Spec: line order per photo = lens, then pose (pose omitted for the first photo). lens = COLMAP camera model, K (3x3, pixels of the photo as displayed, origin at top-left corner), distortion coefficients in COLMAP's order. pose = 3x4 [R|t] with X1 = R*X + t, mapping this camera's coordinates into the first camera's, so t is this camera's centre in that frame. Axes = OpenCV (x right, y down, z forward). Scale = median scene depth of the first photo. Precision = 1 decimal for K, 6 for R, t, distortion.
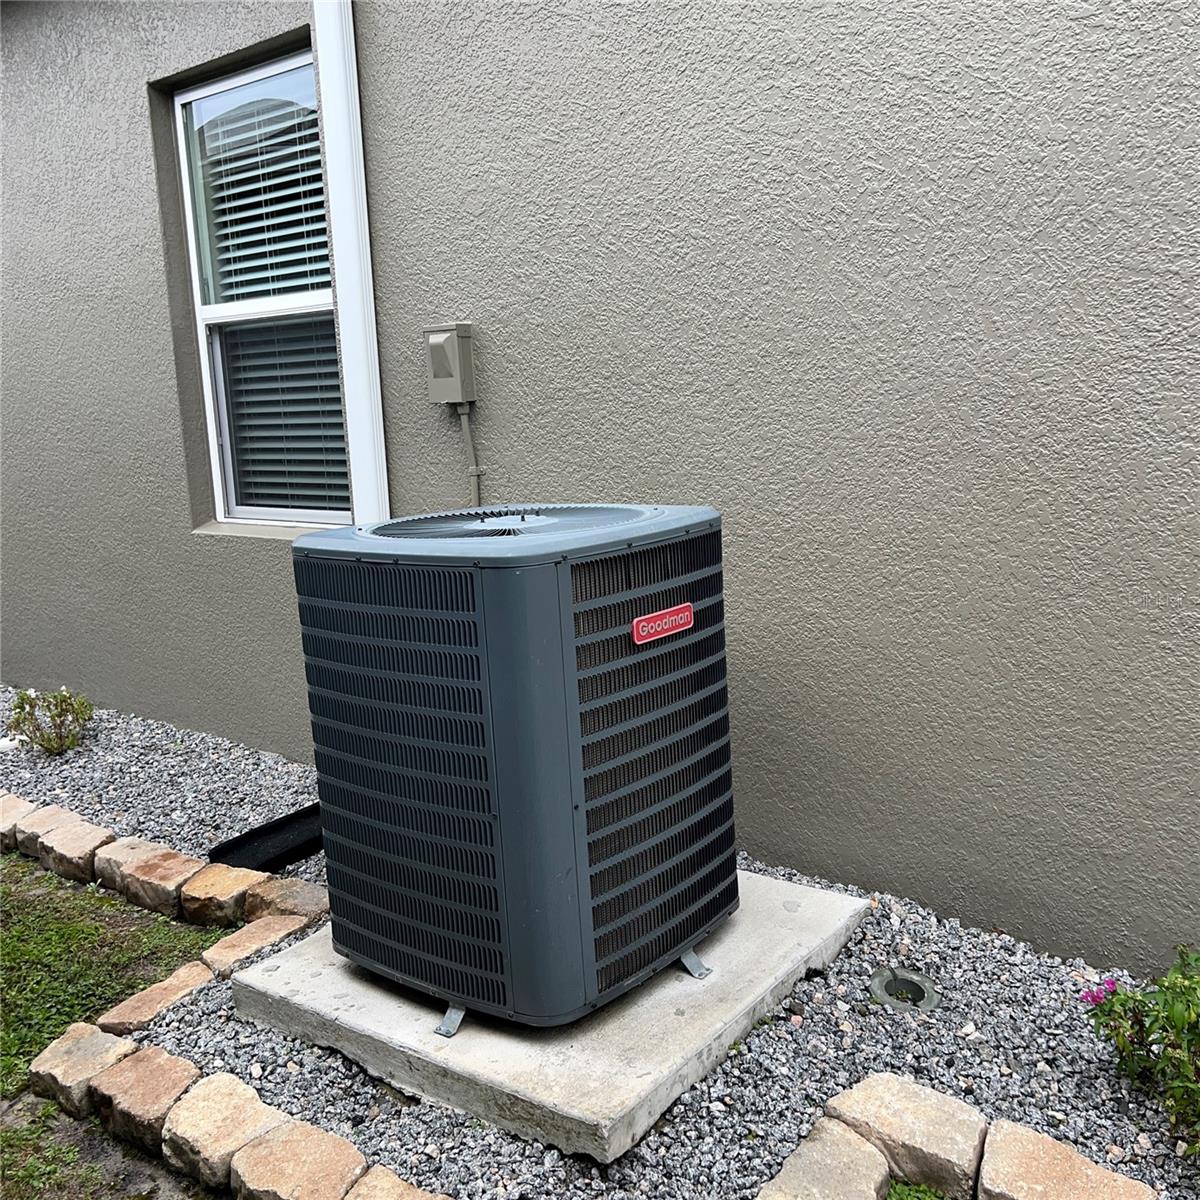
lens RADIAL K [[1207.5, 0, 607.7], [0, 1207.5, 607.7], [0, 0, 1]] dist [0.010558, 0.000000]
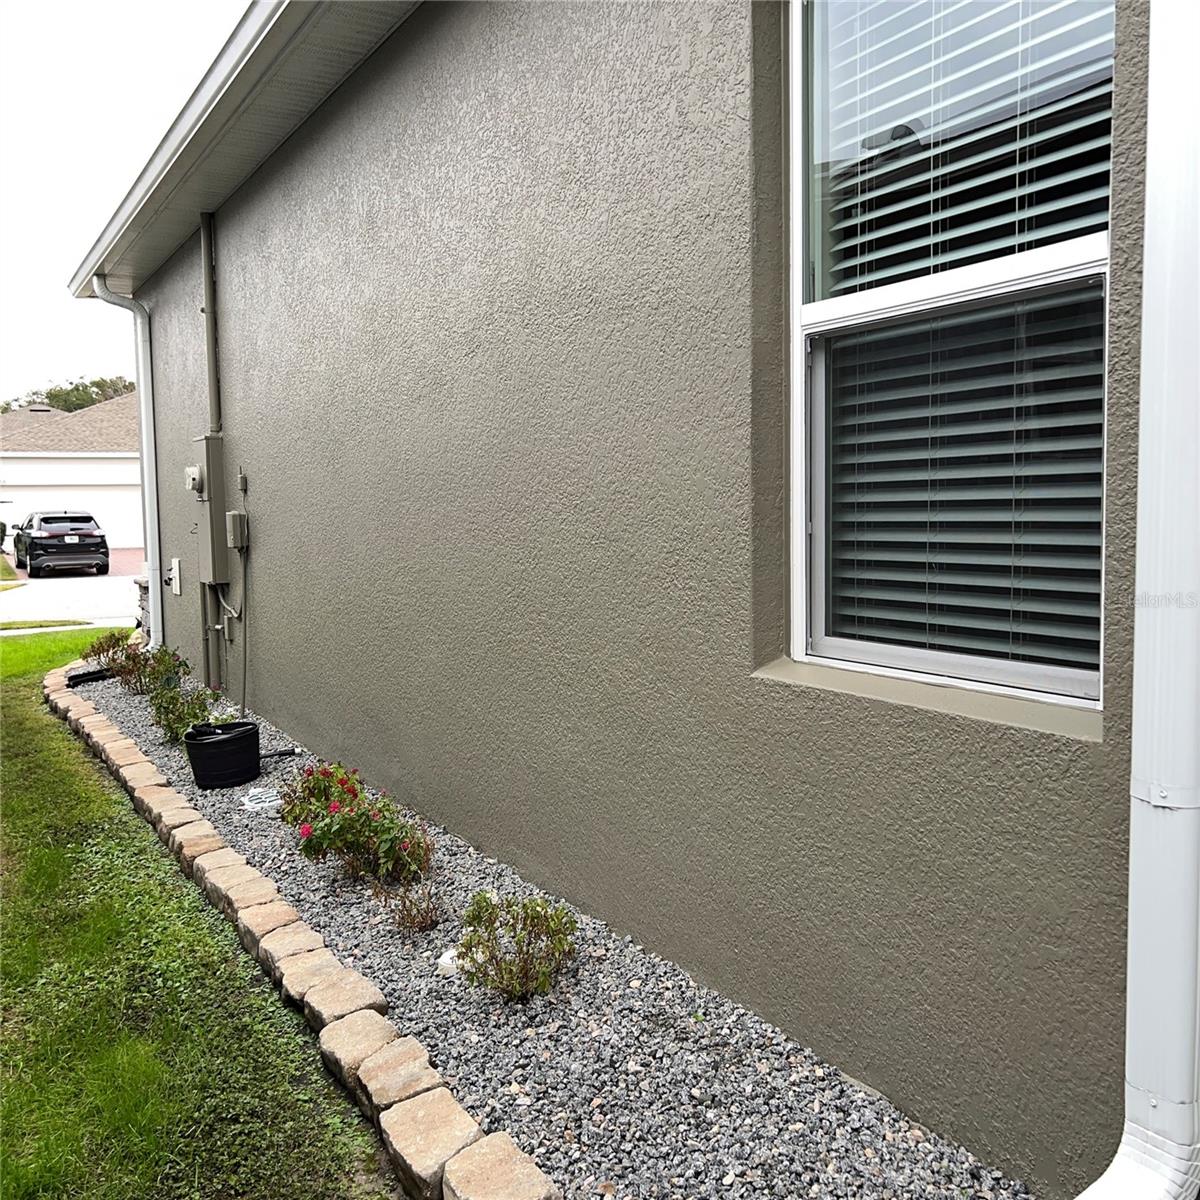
lens RADIAL K [[1207.5, 0, 599.1], [0, 1207.5, 599.4], [0, 0, 1]] dist [0.010558, 0.000000]
pose [[0.927443, 0.053065, -0.370181, -0.194419], [-0.085242, 0.993820, -0.071102, -0.051110], [0.364120, 0.097498, 0.926235, 0.410499]]
